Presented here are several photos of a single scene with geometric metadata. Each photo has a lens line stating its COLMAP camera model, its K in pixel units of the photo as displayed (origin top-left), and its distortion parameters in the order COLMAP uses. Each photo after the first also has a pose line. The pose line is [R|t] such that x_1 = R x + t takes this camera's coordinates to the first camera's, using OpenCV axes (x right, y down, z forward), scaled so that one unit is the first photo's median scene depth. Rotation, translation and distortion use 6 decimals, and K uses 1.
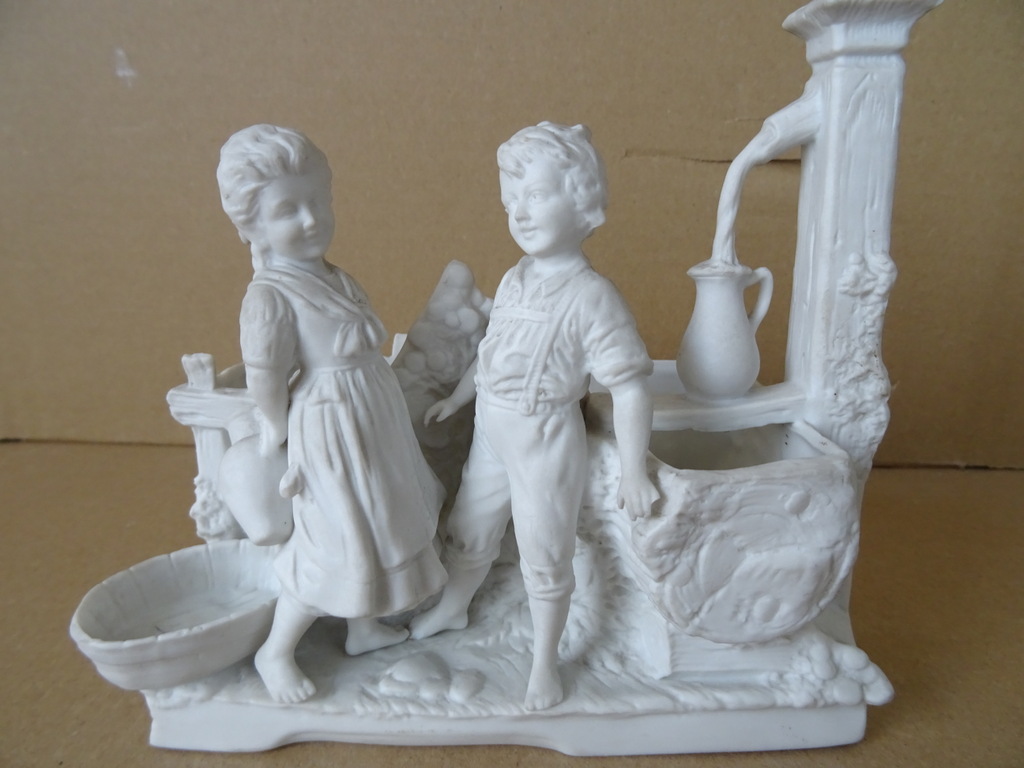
lens RADIAL K [[726.1, 0, 513.9], [0, 726.1, 383.7], [0, 0, 1]] dist [0.003654, -0.013240]
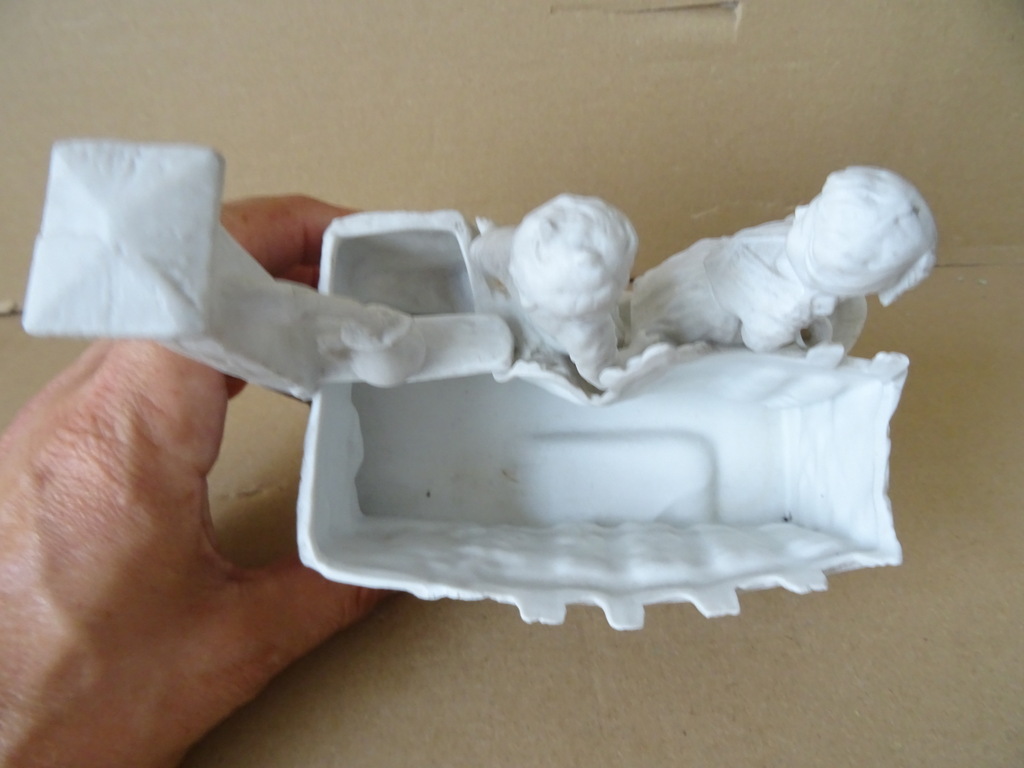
lens RADIAL K [[726.1, 0, 517.4], [0, 726.1, 378.1], [0, 0, 1]] dist [0.003654, -0.013240]
pose [[0.996799, -0.079931, 0.001506, 0.060659], [0.074653, 0.937391, 0.340184, -0.178027], [-0.028603, -0.338982, 0.940358, -0.175819]]
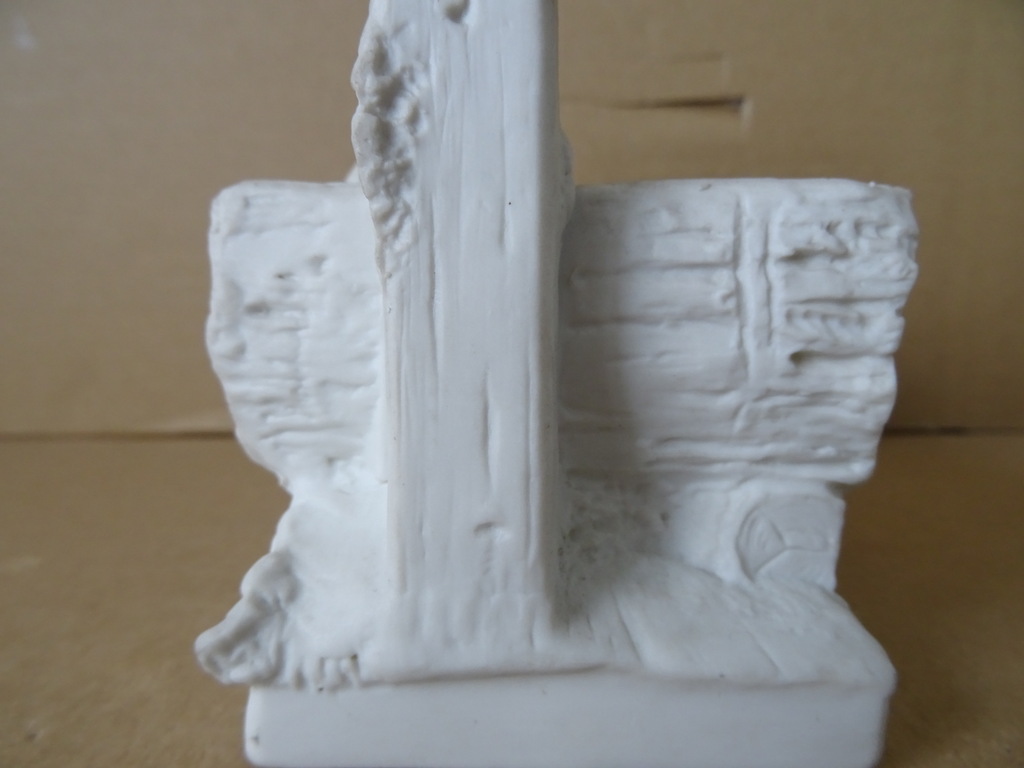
lens RADIAL K [[726.1, 0, 518.6], [0, 726.1, 379.1], [0, 0, 1]] dist [0.003654, -0.013240]
pose [[0.999259, -0.035896, -0.013891, 0.130074], [0.033625, 0.989745, -0.138834, 0.178343], [0.018732, 0.138264, 0.990218, 0.097926]]
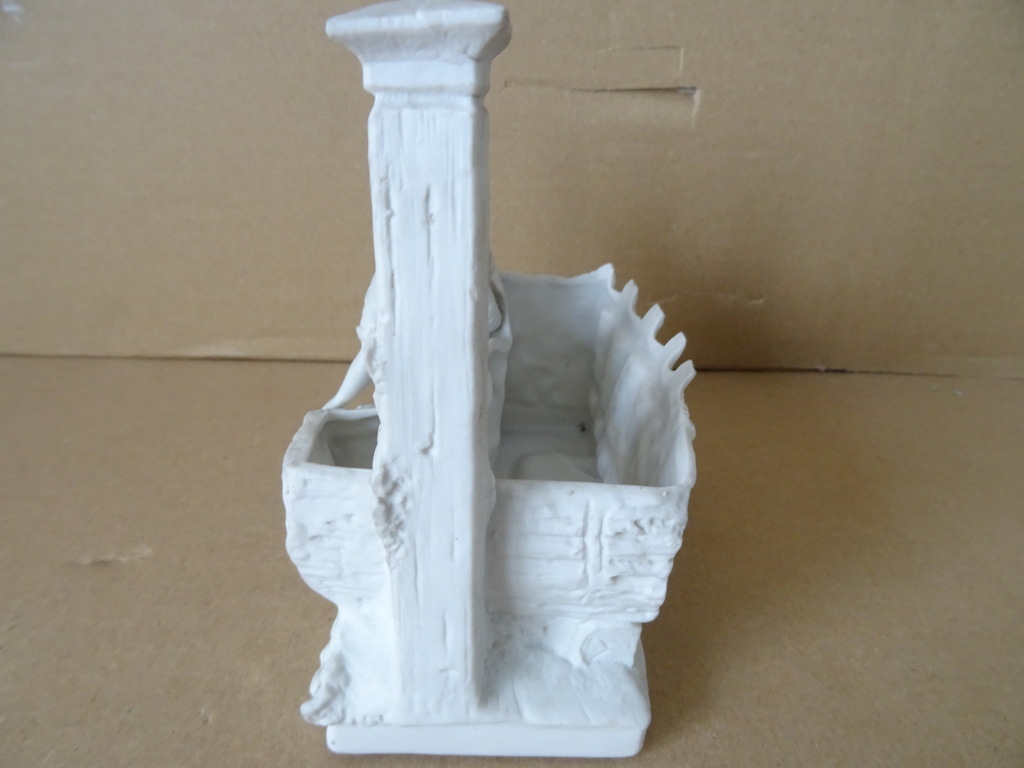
lens RADIAL K [[726.1, 0, 517.0], [0, 726.1, 381.0], [0, 0, 1]] dist [0.003654, -0.013240]
pose [[0.999938, -0.010978, 0.001605, 0.164964], [0.010441, 0.980078, 0.198336, -0.105786], [-0.003750, -0.198307, 0.980133, -0.102203]]
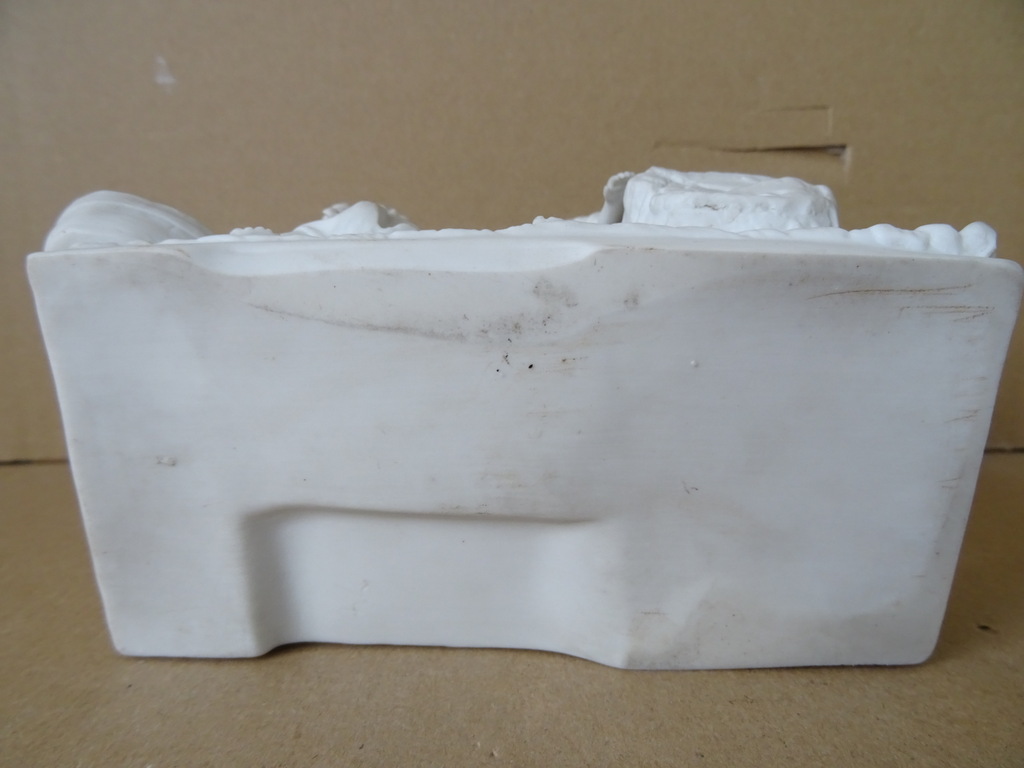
lens RADIAL K [[726.1, 0, 513.0], [0, 726.1, 383.5], [0, 0, 1]] dist [0.003654, -0.013240]
pose [[0.998772, -0.036255, 0.033762, -0.093800], [0.040840, 0.988314, -0.146856, 0.159021], [-0.028043, 0.148055, 0.988581, 0.039646]]
